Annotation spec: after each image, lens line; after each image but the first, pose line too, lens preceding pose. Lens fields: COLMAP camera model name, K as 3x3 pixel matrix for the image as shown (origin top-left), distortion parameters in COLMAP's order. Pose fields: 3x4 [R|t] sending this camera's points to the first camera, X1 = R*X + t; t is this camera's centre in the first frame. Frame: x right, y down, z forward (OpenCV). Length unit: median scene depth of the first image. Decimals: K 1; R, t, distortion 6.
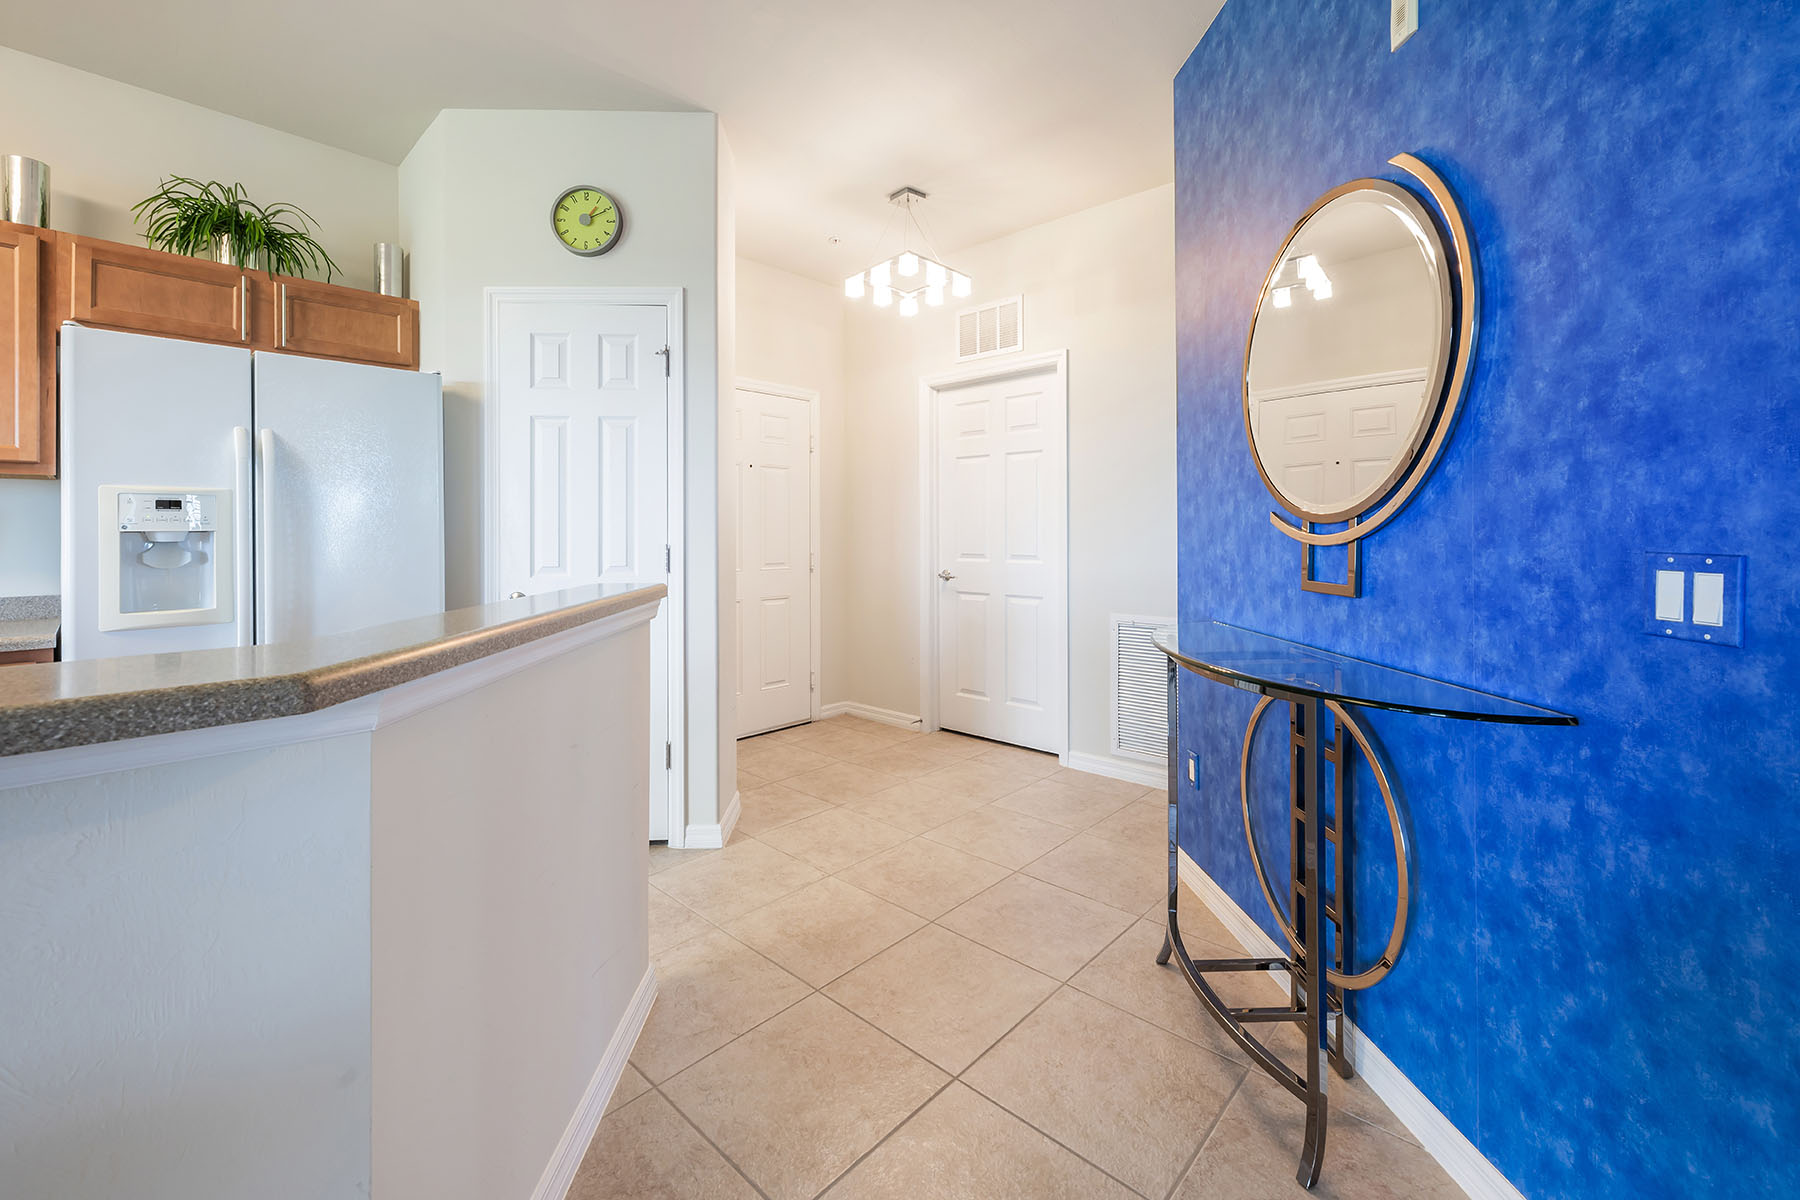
lens RADIAL K [[740.6, 0, 901.9], [0, 740.6, 531.4], [0, 0, 1]] dist [-0.002072, -0.000070]
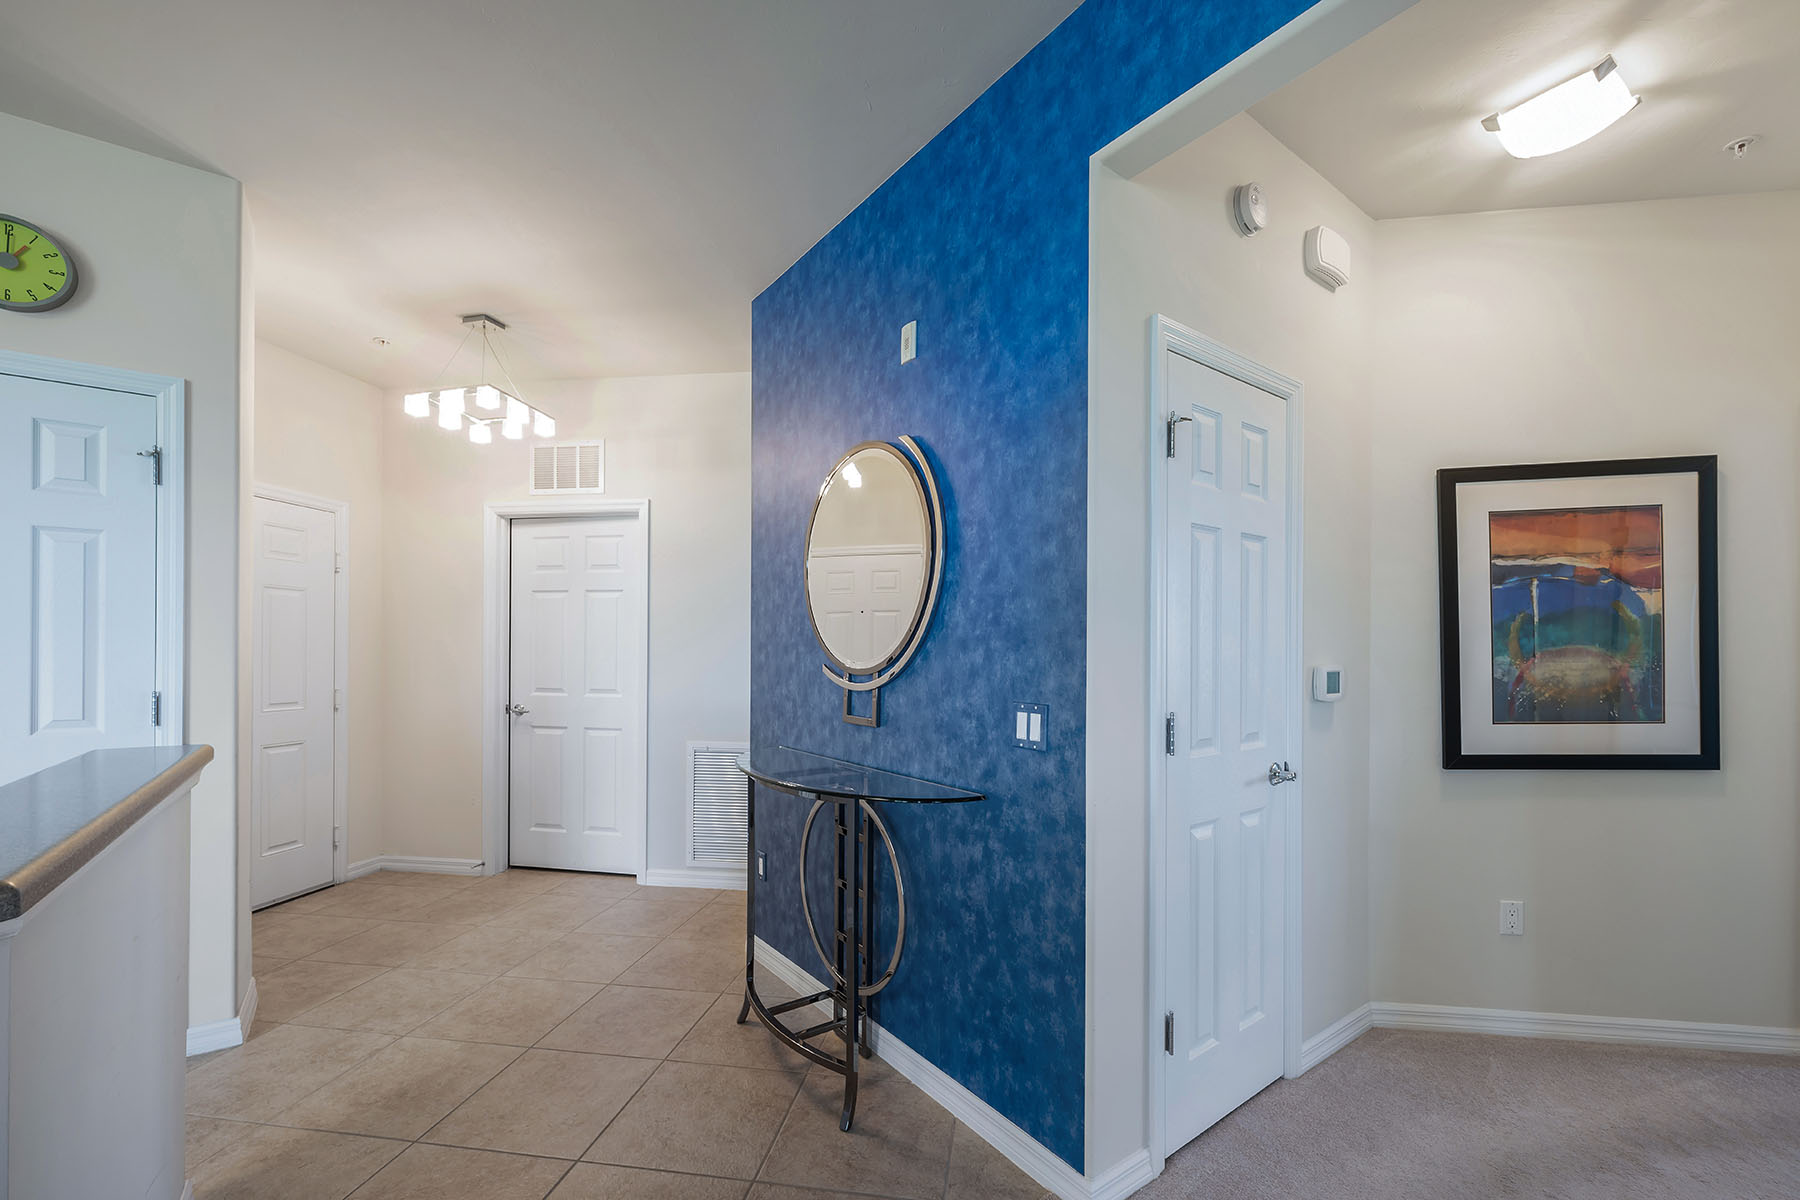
lens RADIAL K [[731.0, 0, 908.3], [0, 731.0, 652.1], [0, 0, 1]] dist [-0.000509, 0.000011]
pose [[0.824459, 0.010120, 0.565831, -0.117777], [-0.011102, 0.999937, -0.001708, -0.043944], [-0.565813, -0.004874, 0.824519, -0.172394]]
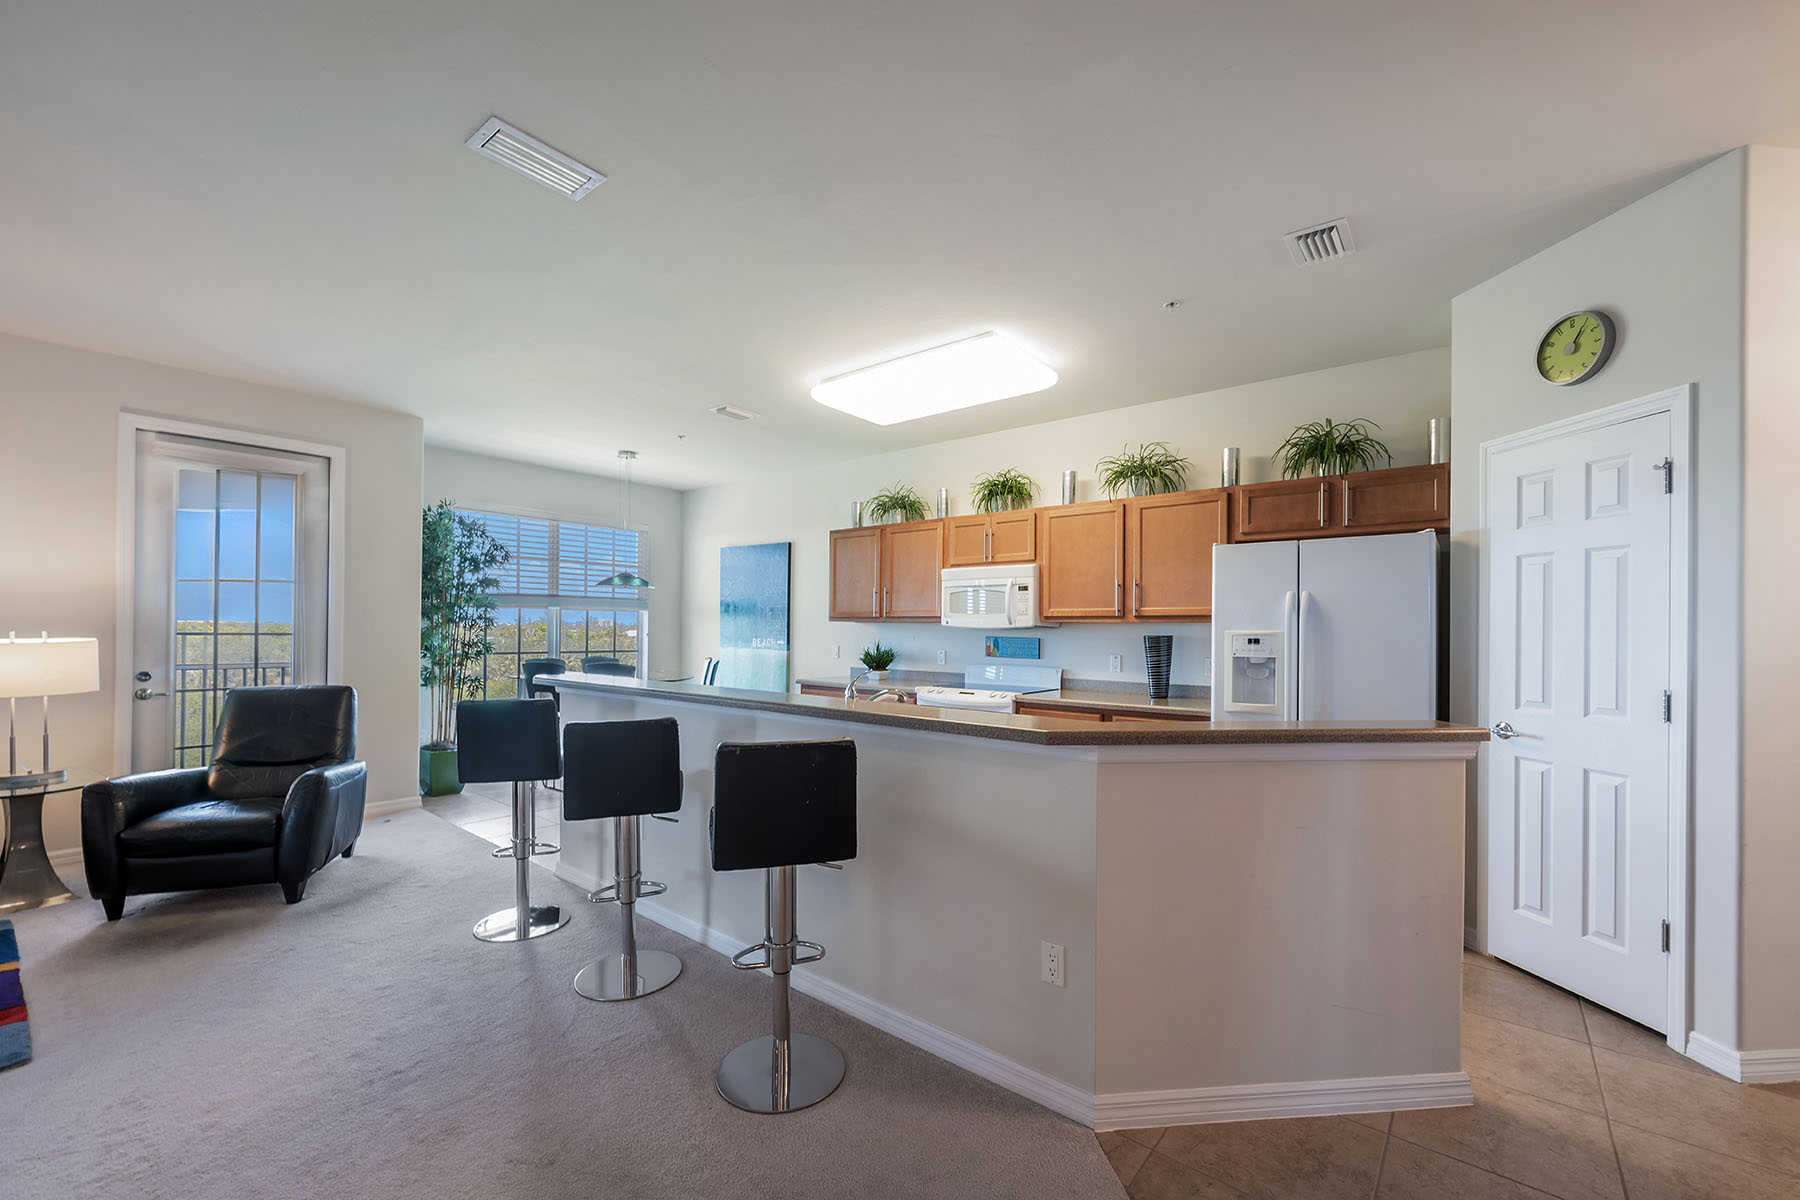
lens RADIAL K [[724.4, 0, 902.0], [0, 724.4, 627.0], [0, 0, 1]] dist [0.000836, 0.000179]
pose [[0.067397, 0.002058, -0.997724, 0.612053], [-0.007348, 0.999972, 0.001566, -0.065948], [0.997699, 0.007226, 0.067410, 0.080438]]
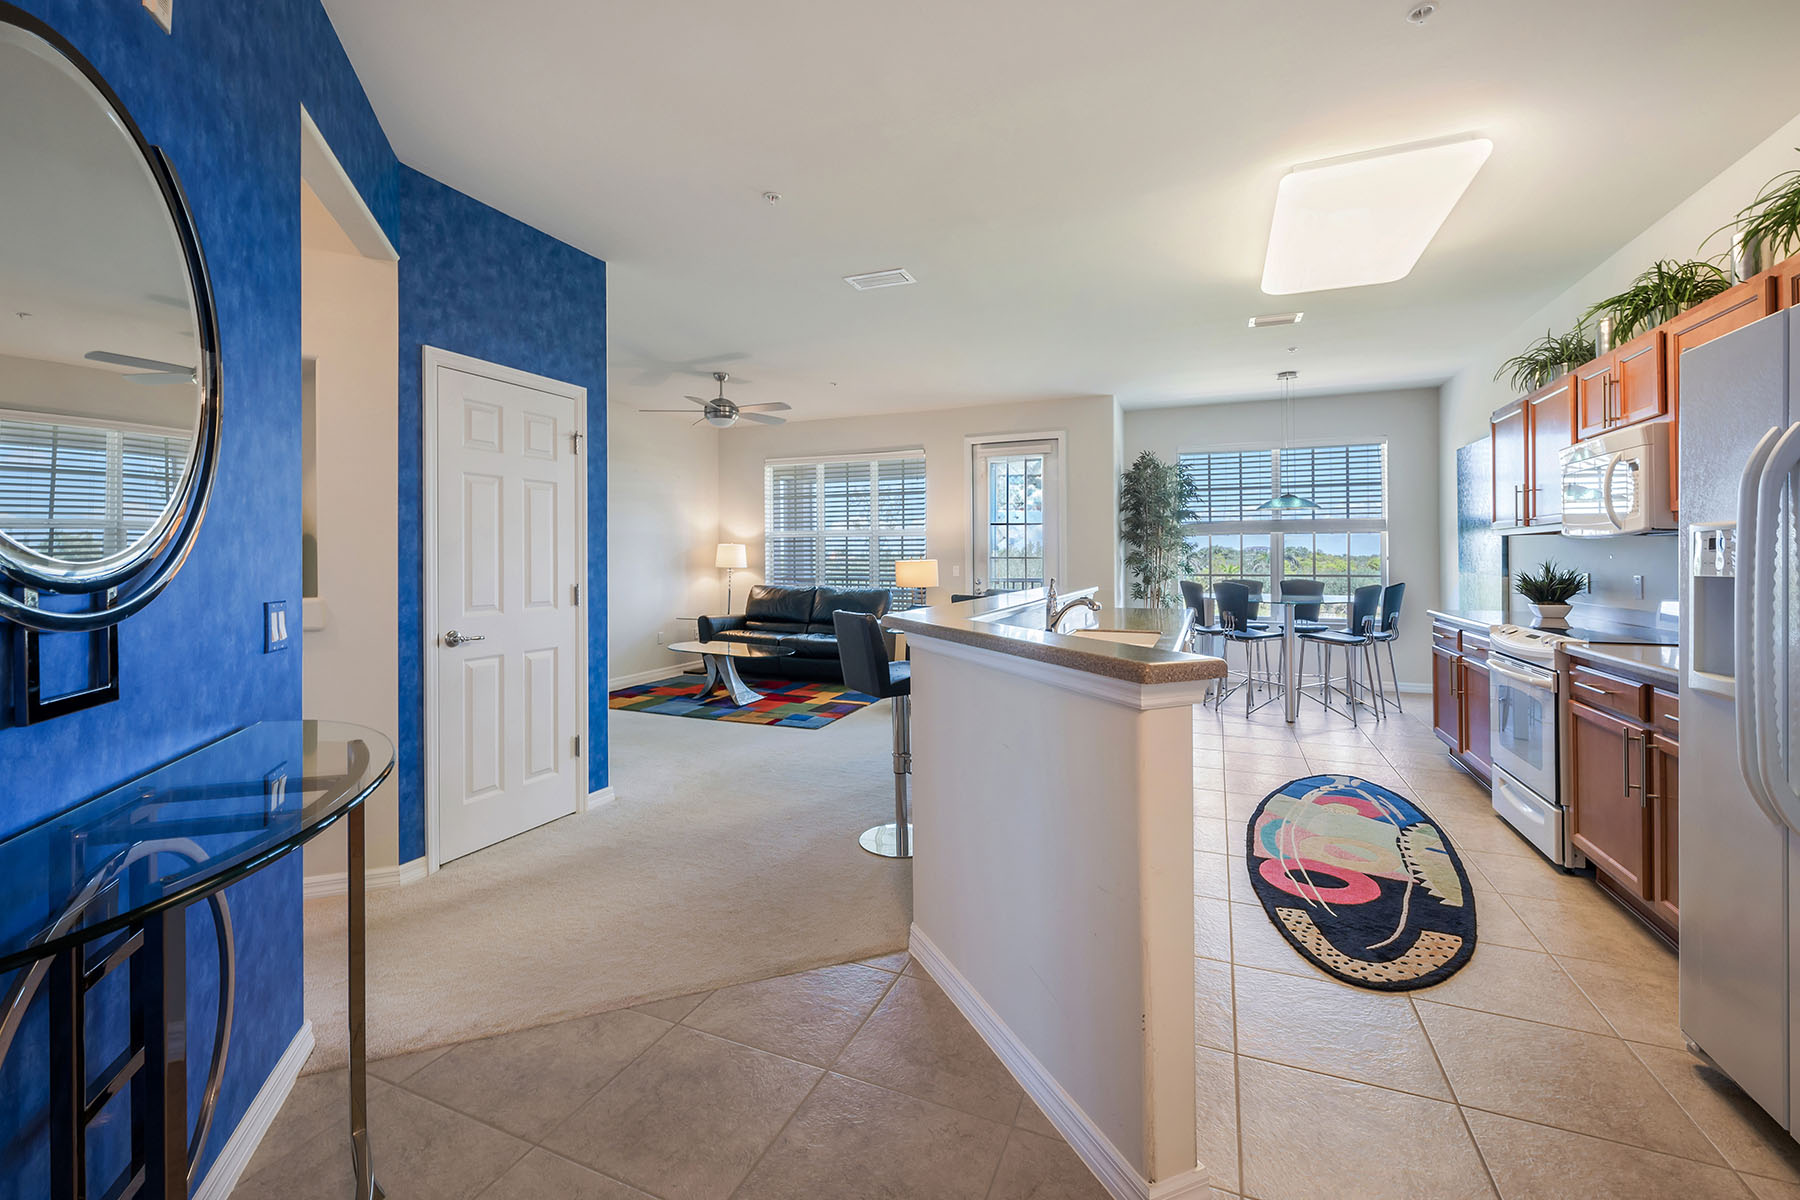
lens RADIAL K [[737.8, 0, 896.0], [0, 737.8, 552.2], [0, 0, 1]] dist [-0.000060, 0.000026]
pose [[-0.939774, 0.006615, -0.341733, 0.107707], [0.009860, 0.999921, -0.007760, -0.031205], [0.341655, -0.010662, -0.939765, 1.430355]]
